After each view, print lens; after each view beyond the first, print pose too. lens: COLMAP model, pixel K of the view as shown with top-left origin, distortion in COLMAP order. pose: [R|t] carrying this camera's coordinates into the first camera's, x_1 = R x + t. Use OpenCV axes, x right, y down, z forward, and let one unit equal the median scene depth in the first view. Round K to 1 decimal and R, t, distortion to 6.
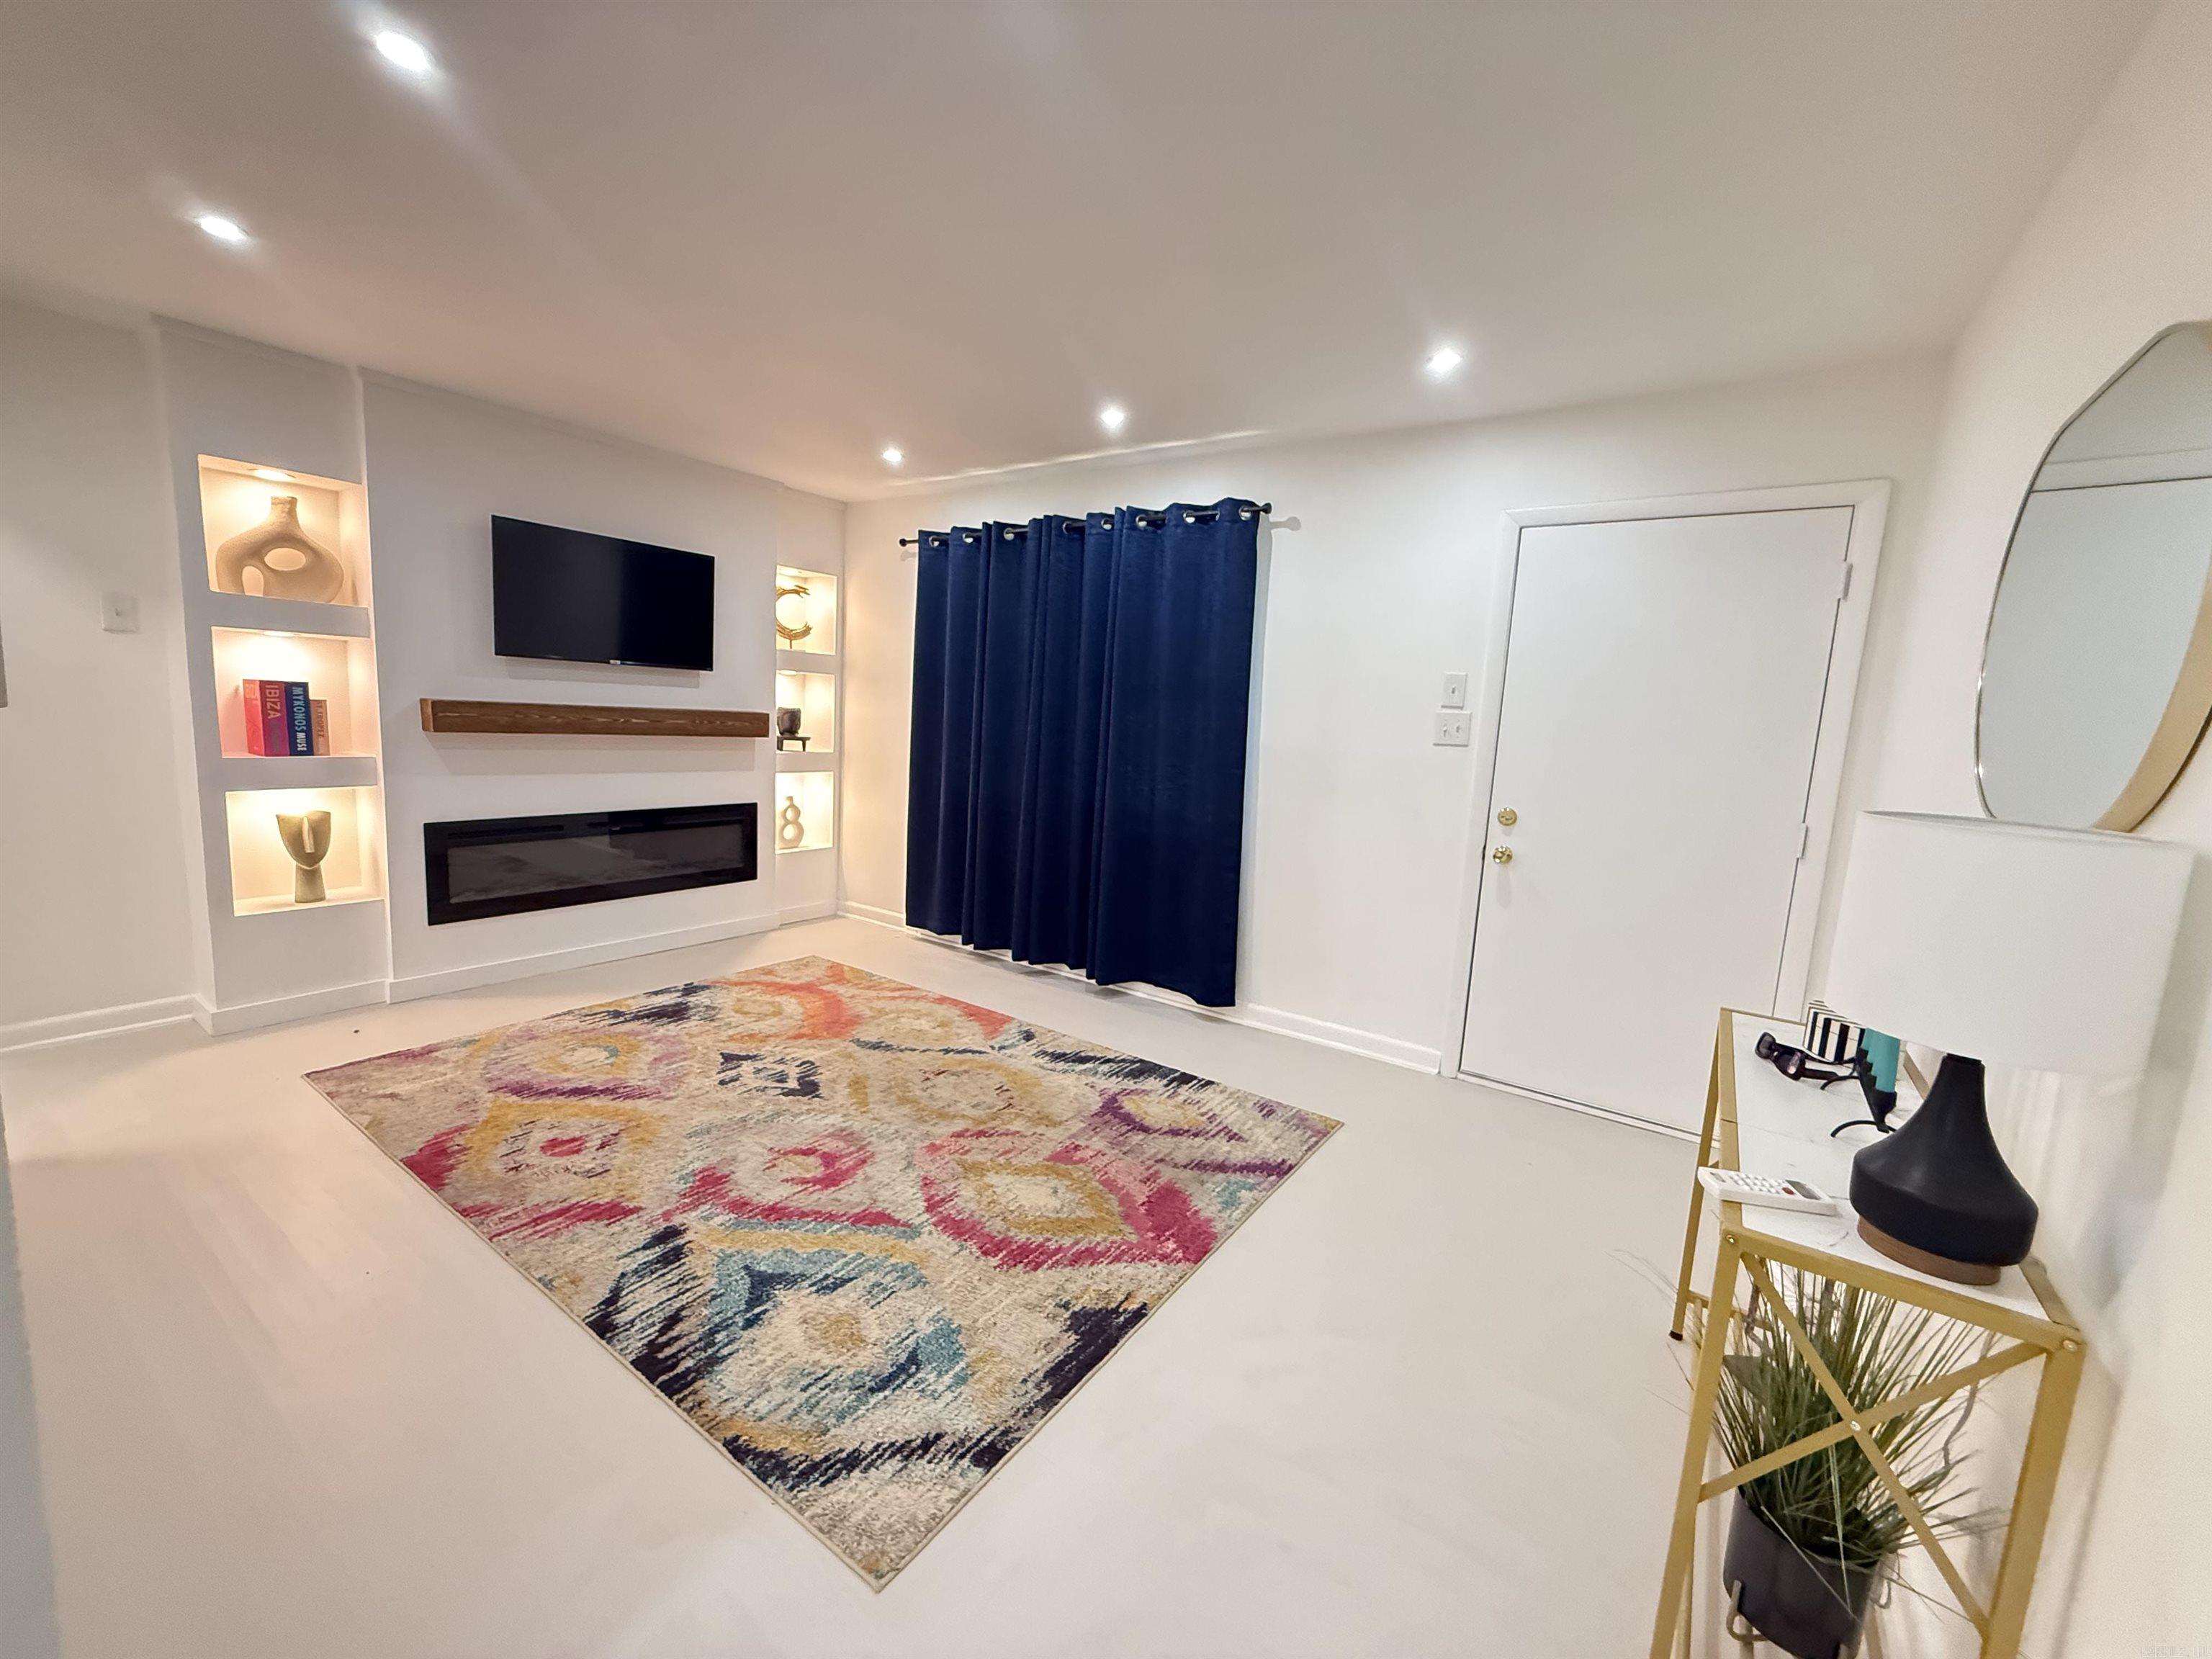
lens RADIAL K [[882.2, 0, 1101.3], [0, 882.2, 828.9], [0, 0, 1]] dist [-0.001042, 0.000752]
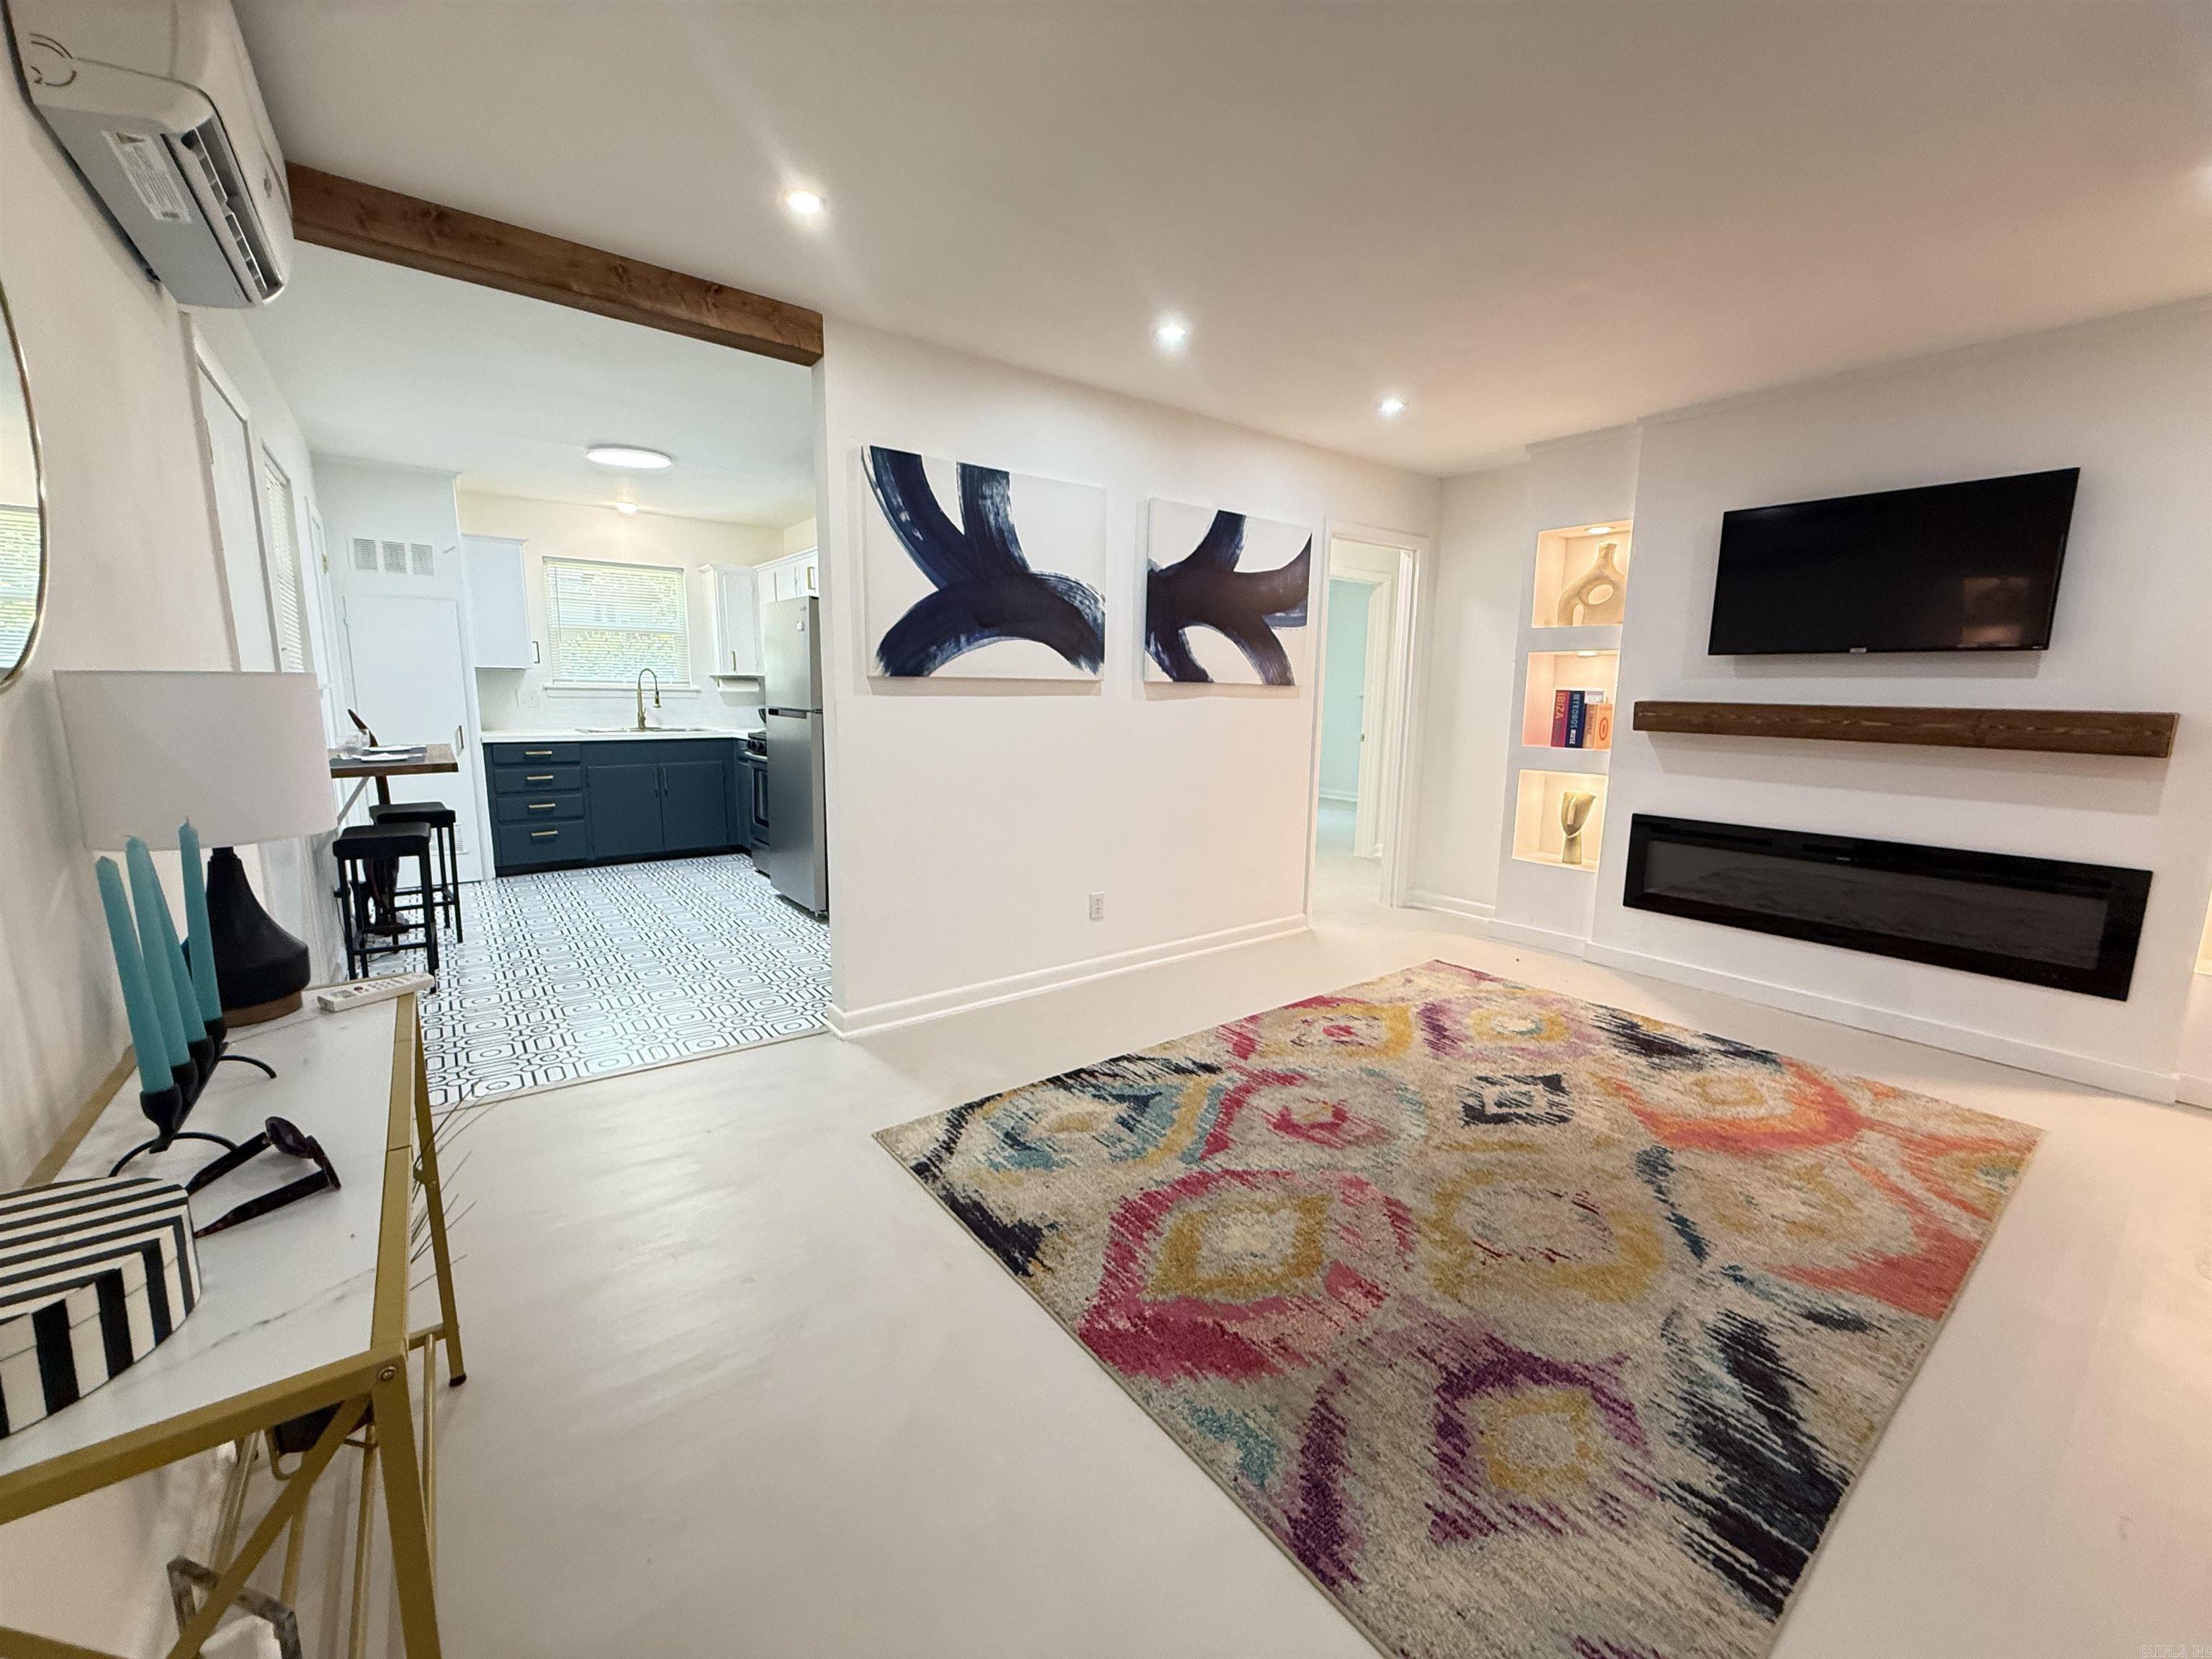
lens RADIAL K [[882.2, 0, 1102.7], [0, 882.2, 825.7], [0, 0, 1]] dist [-0.001042, 0.000752]
pose [[-0.304580, 0.090124, -0.948213, 0.562656], [-0.157780, 0.976986, 0.143540, -0.052140], [0.939328, 0.193328, -0.283351, 0.797694]]
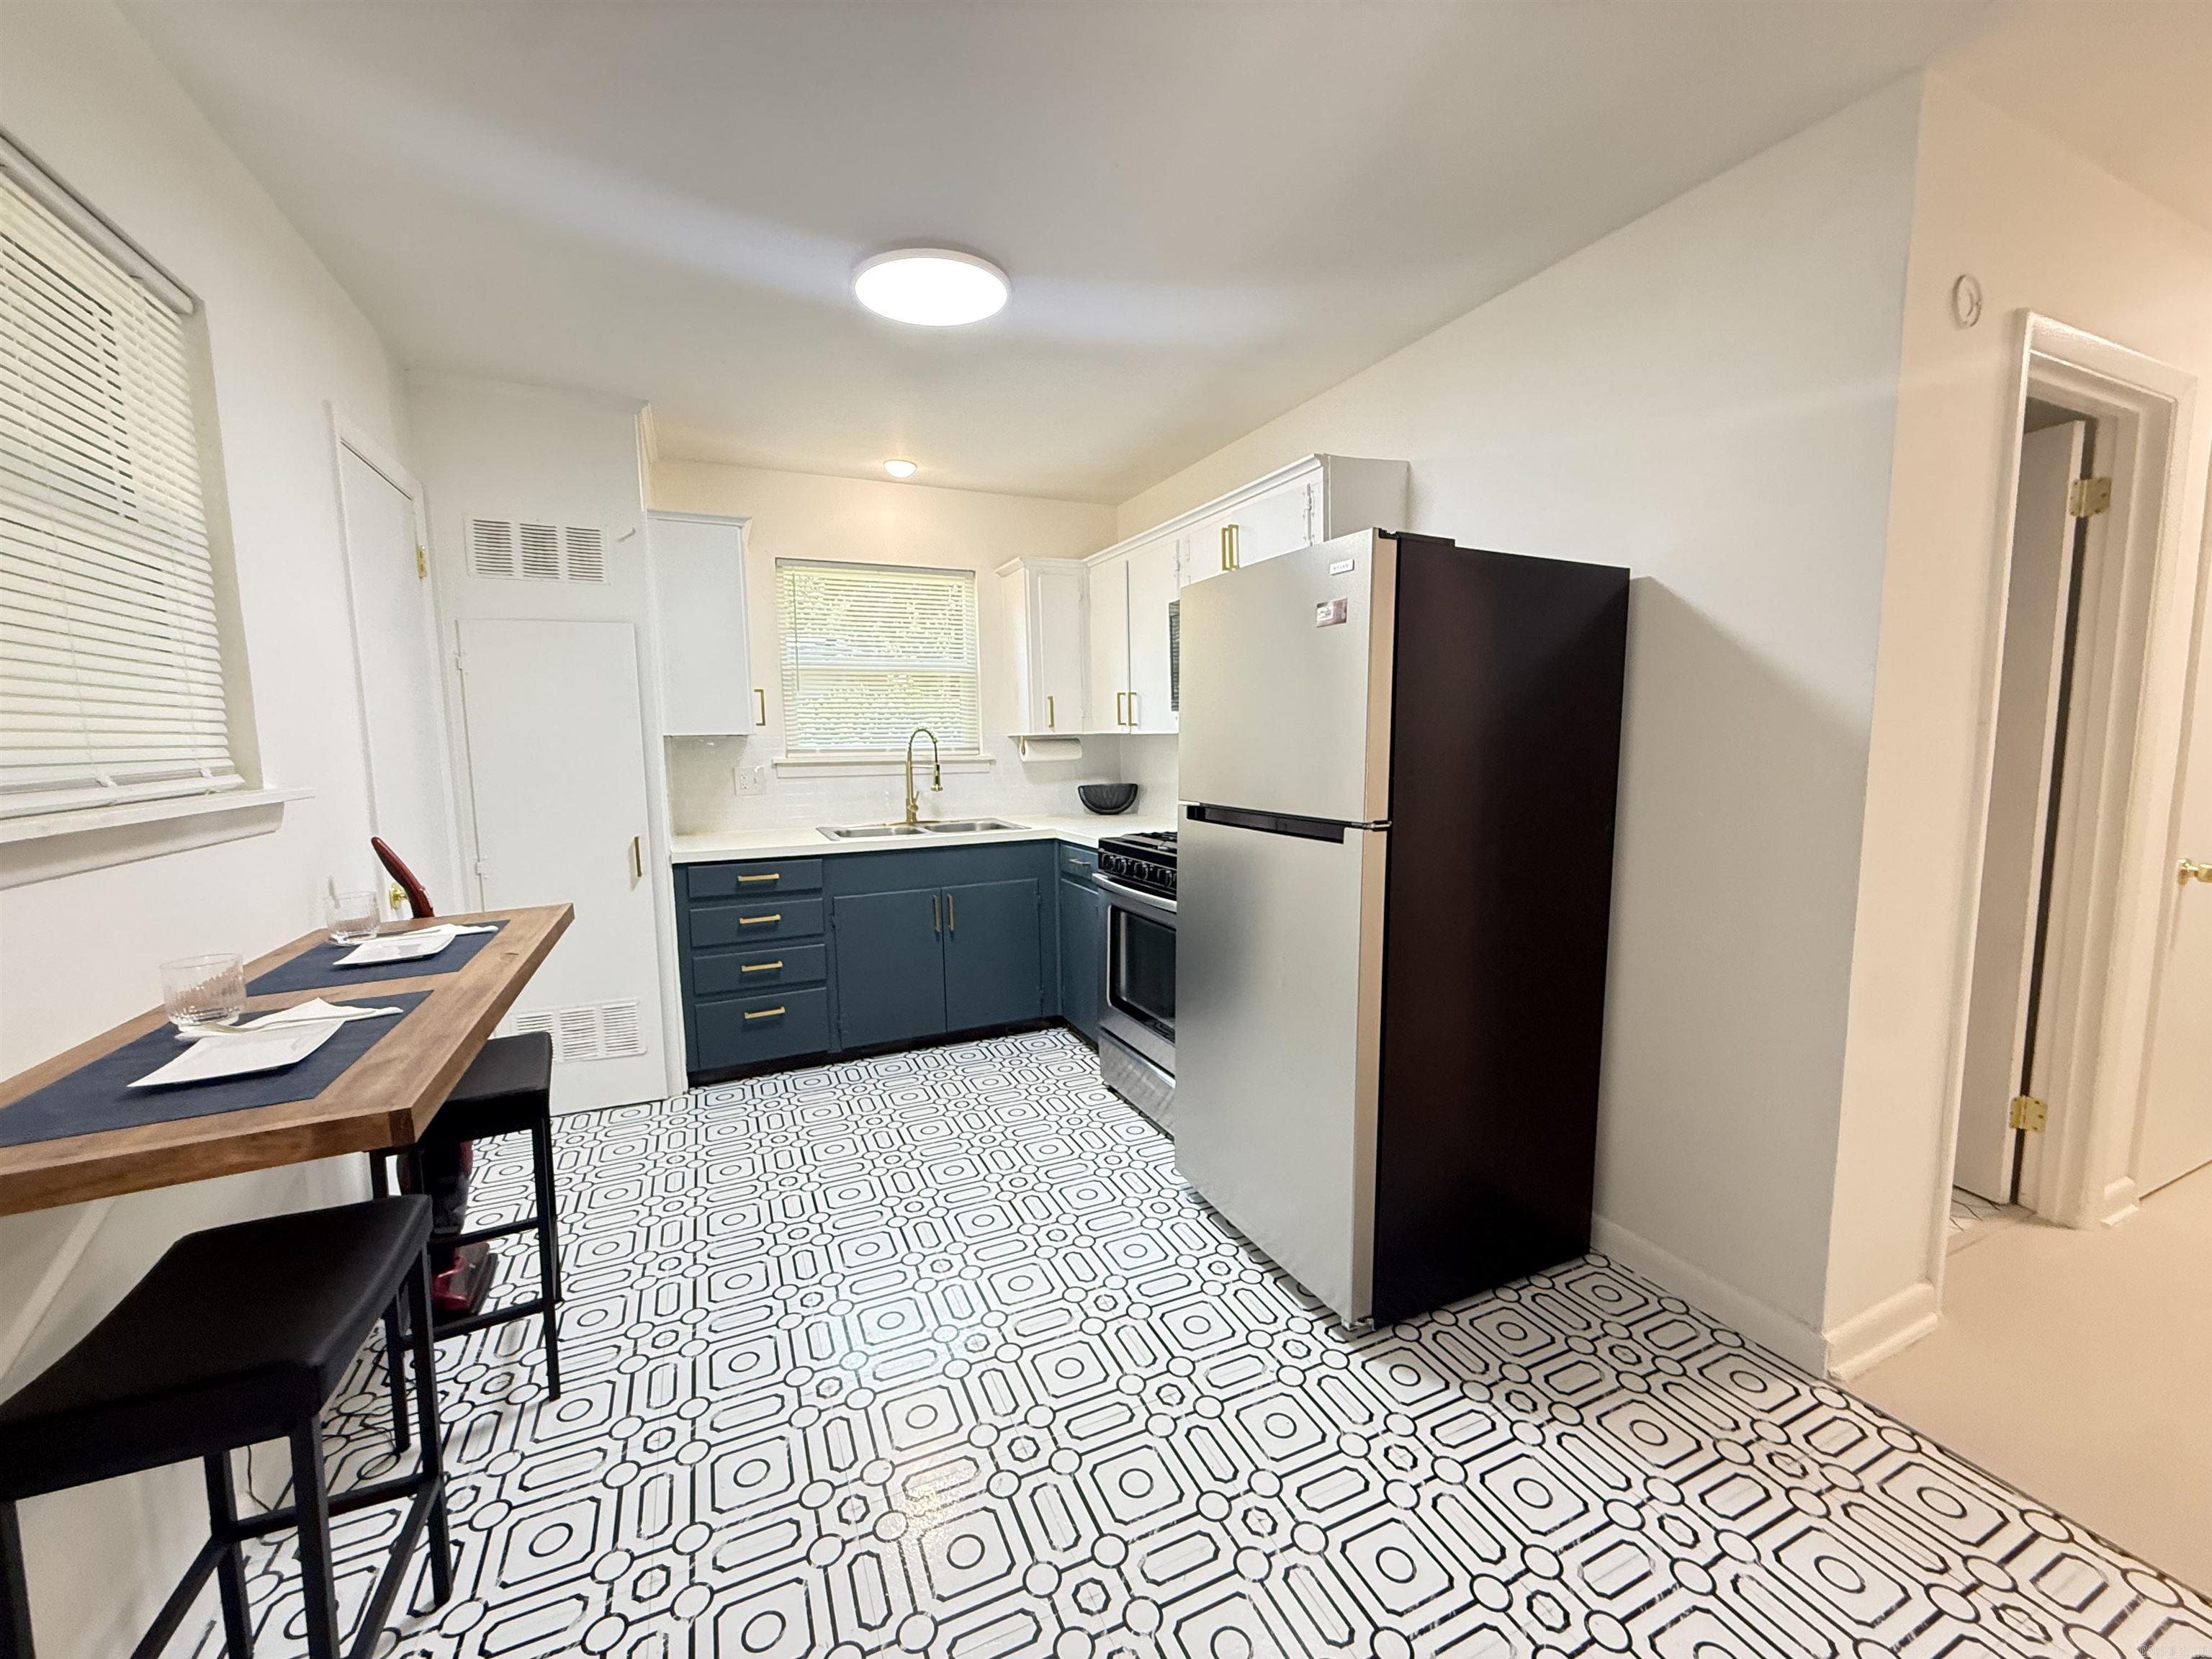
lens RADIAL K [[882.2, 0, 1104.0], [0, 882.2, 824.0], [0, 0, 1]] dist [-0.001042, 0.000752]
pose [[-0.507300, 0.040405, -0.860822, -0.112297], [-0.127831, 0.984321, 0.121536, -0.000986], [0.852236, 0.171695, -0.494181, 0.038847]]
